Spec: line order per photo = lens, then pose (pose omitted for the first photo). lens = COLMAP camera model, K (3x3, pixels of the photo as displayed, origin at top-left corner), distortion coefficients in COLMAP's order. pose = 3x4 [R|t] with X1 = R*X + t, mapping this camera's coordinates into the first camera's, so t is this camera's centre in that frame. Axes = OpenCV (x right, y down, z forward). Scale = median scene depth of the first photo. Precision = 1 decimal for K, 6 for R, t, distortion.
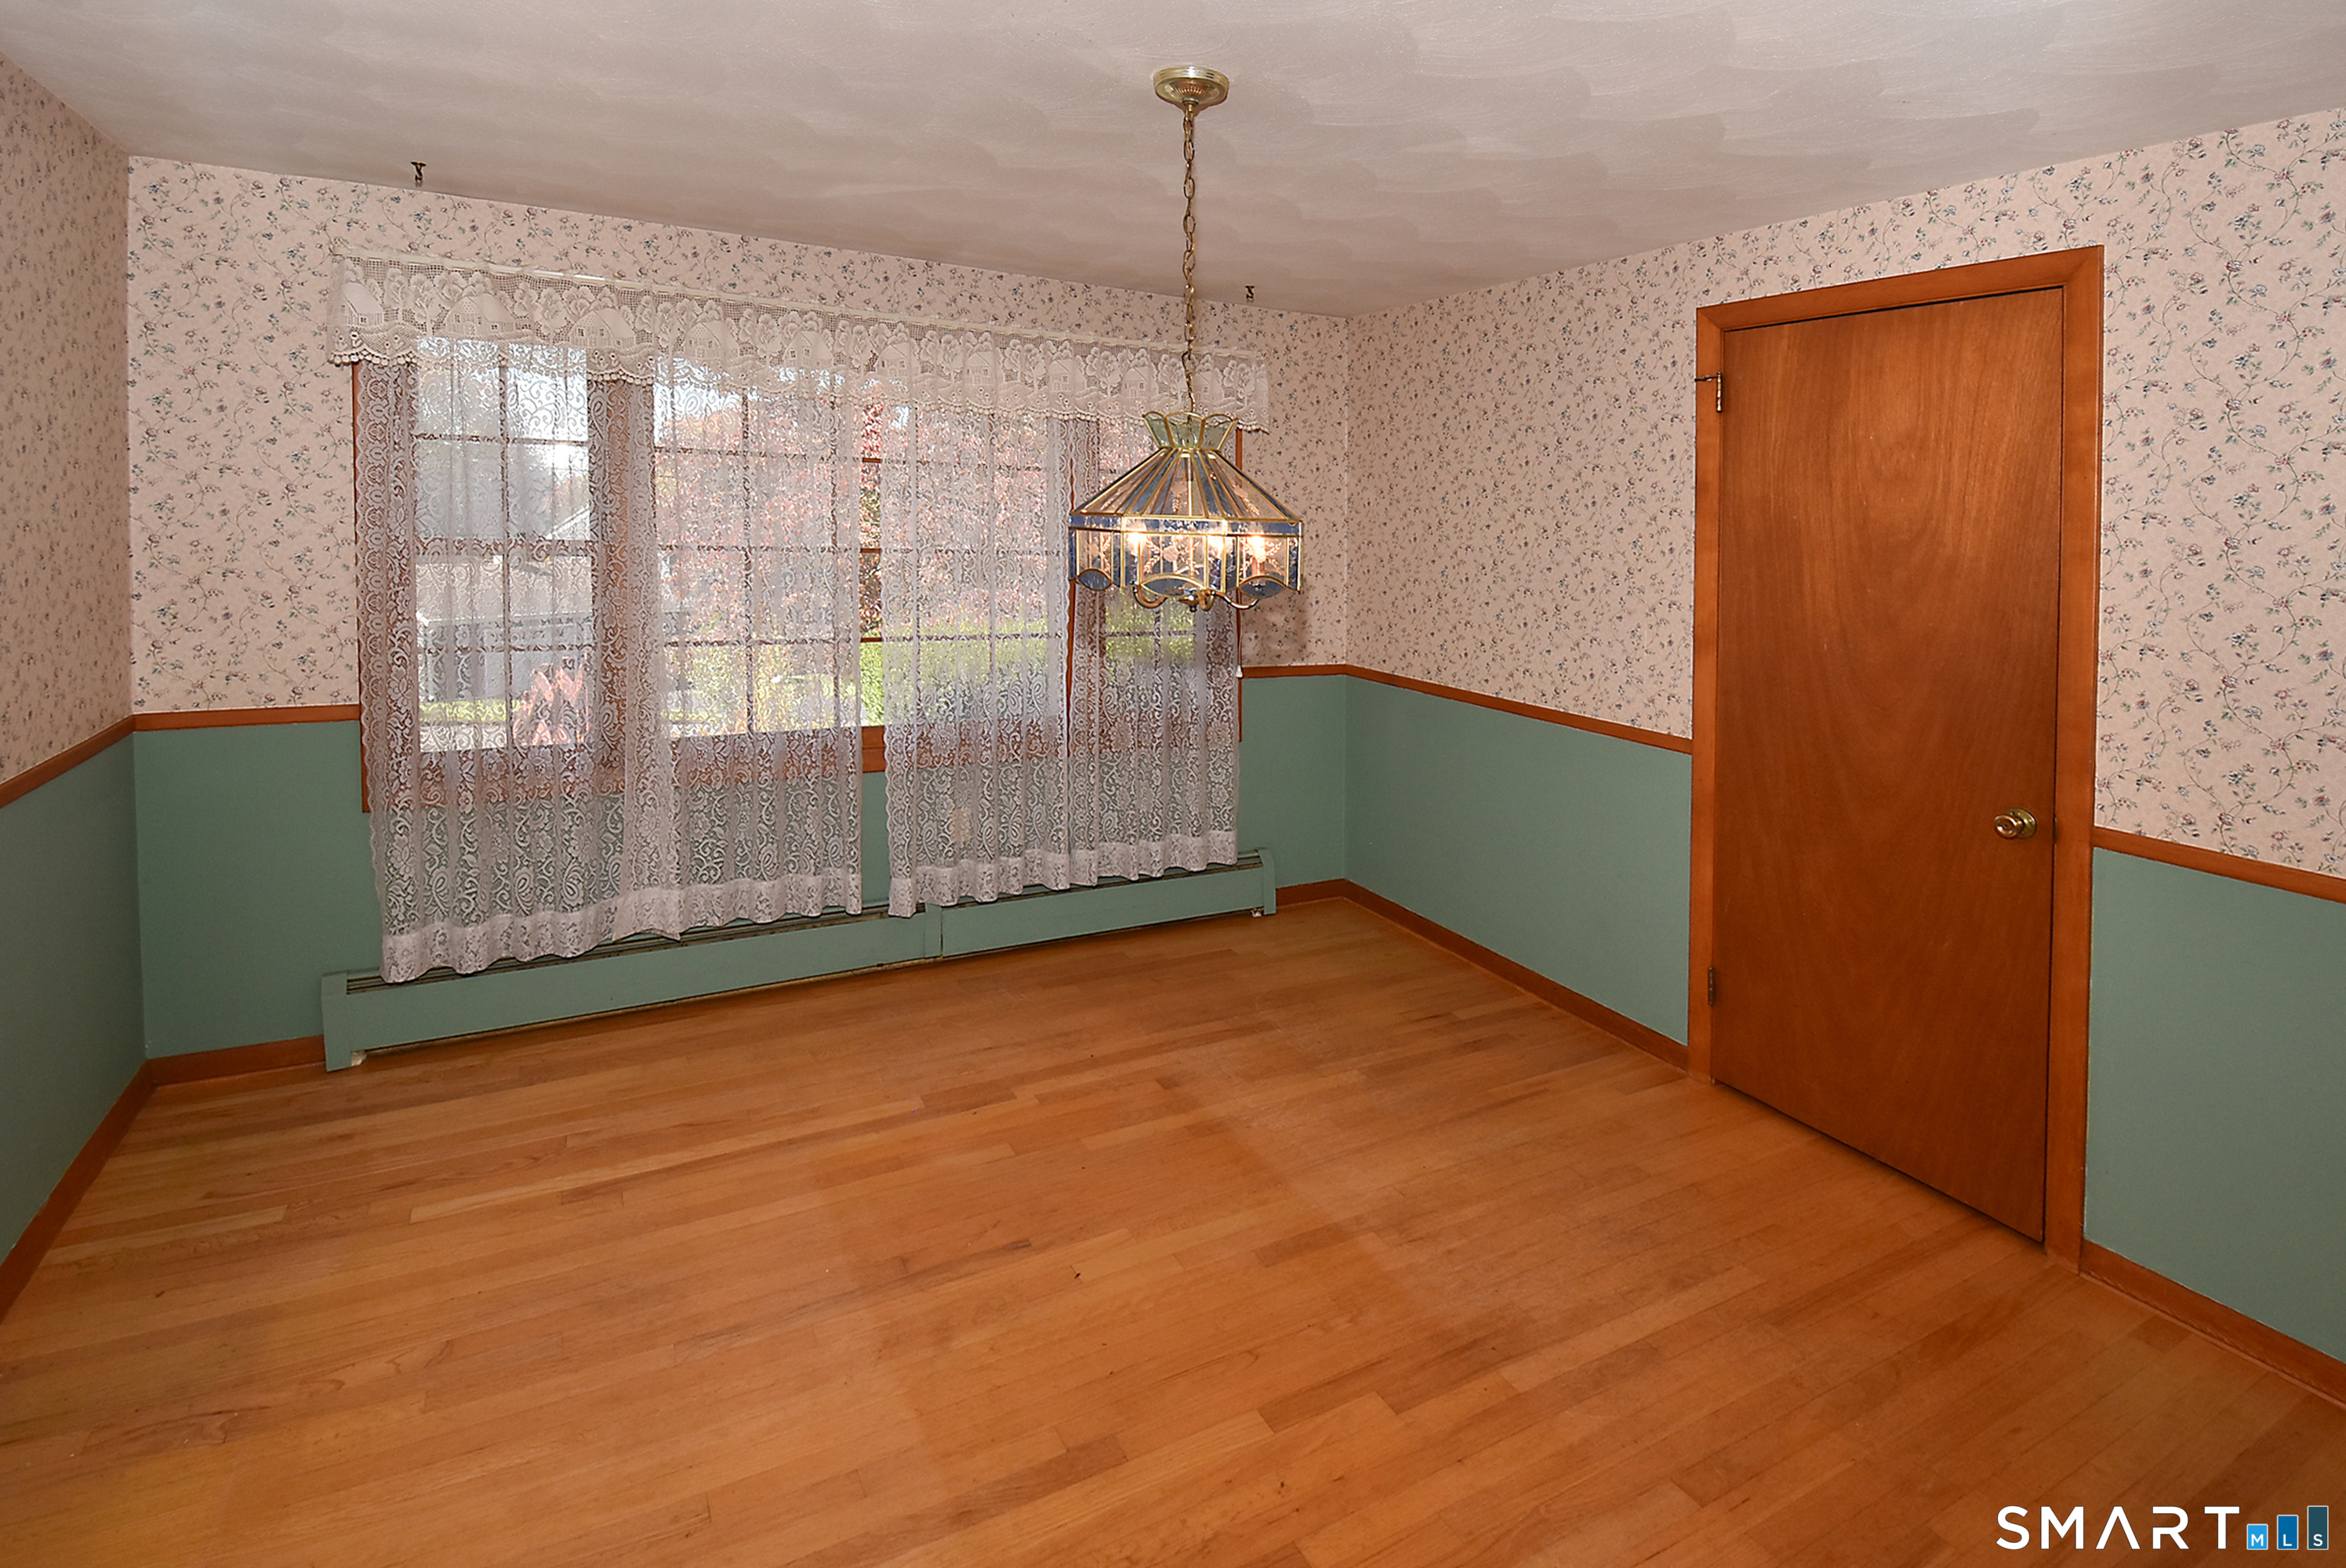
lens RADIAL K [[1114.9, 0, 1172.8], [0, 1114.9, 701.8], [0, 0, 1]] dist [-0.000336, -0.000128]
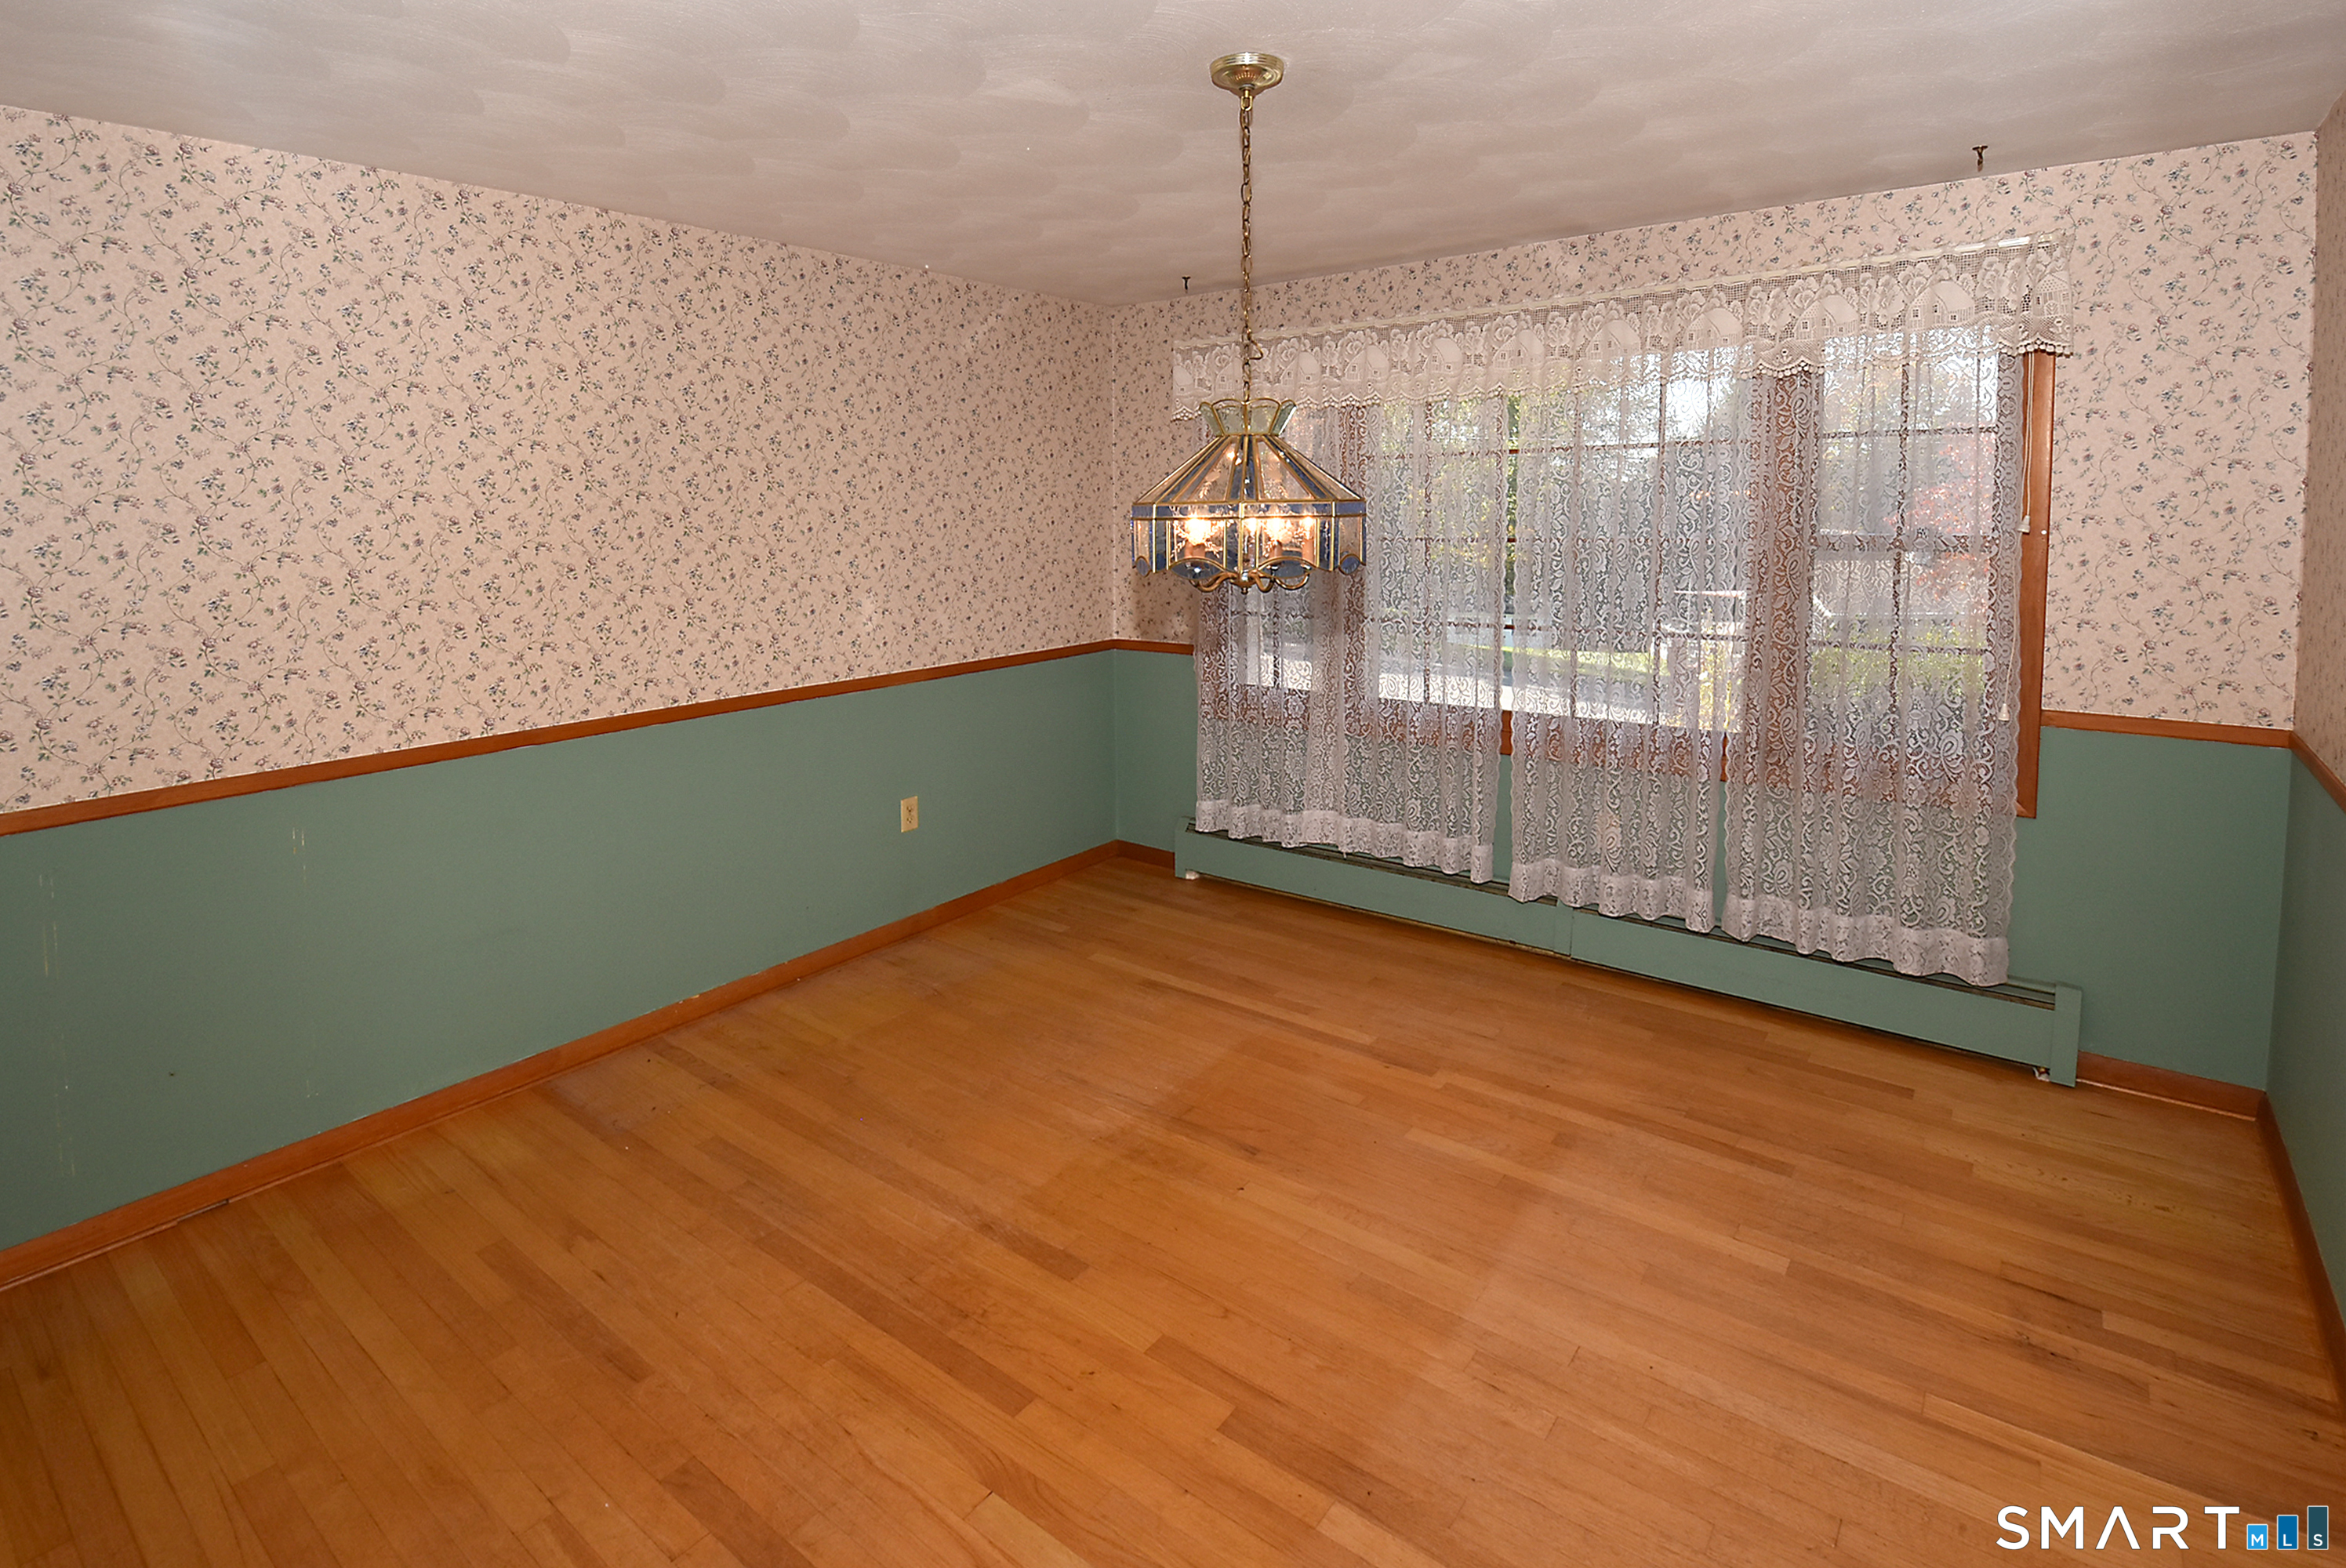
lens RADIAL K [[1127.8, 0, 1231.0], [0, 1127.8, 751.9], [0, 0, 1]] dist [0.000628, -0.000070]
pose [[0.417518, 0.156915, -0.895018, 0.674390], [-0.116231, 0.986108, 0.118664, -0.040670], [0.901204, 0.054484, 0.429956, 0.379165]]
